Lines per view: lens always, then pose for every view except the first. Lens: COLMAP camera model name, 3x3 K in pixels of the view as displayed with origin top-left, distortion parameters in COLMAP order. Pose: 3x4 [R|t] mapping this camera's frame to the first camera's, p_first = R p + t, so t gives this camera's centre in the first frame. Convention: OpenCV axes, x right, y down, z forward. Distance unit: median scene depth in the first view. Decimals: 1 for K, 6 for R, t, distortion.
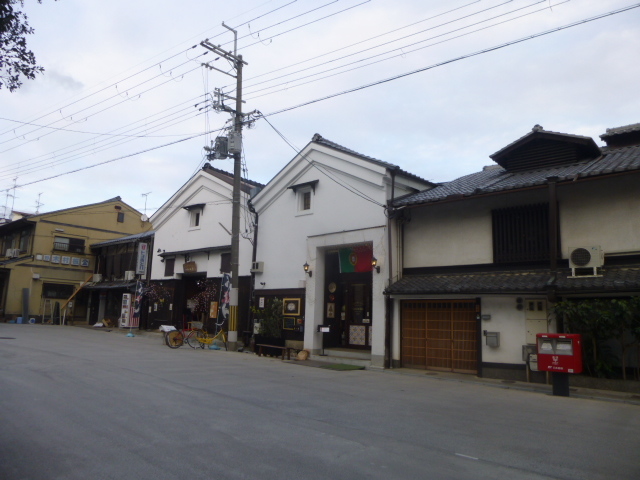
lens RADIAL K [[480.5, 0, 320.0], [0, 480.5, 240.0], [0, 0, 1]] dist [-0.059731, 0.032057]
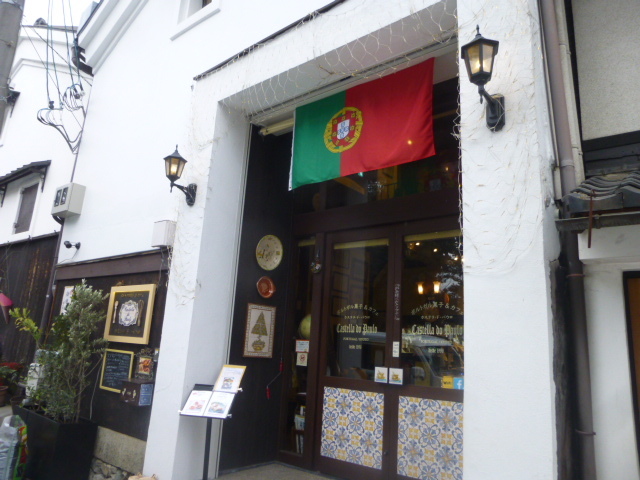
lens RADIAL K [[480.5, 0, 320.0], [0, 480.5, 240.0], [0, 0, 1]] dist [-0.059731, 0.032057]
pose [[0.997027, 0.046870, 0.061157, 0.038280], [-0.043048, 0.997123, -0.062391, 0.109567], [-0.063905, 0.059573, 0.996176, 0.714136]]
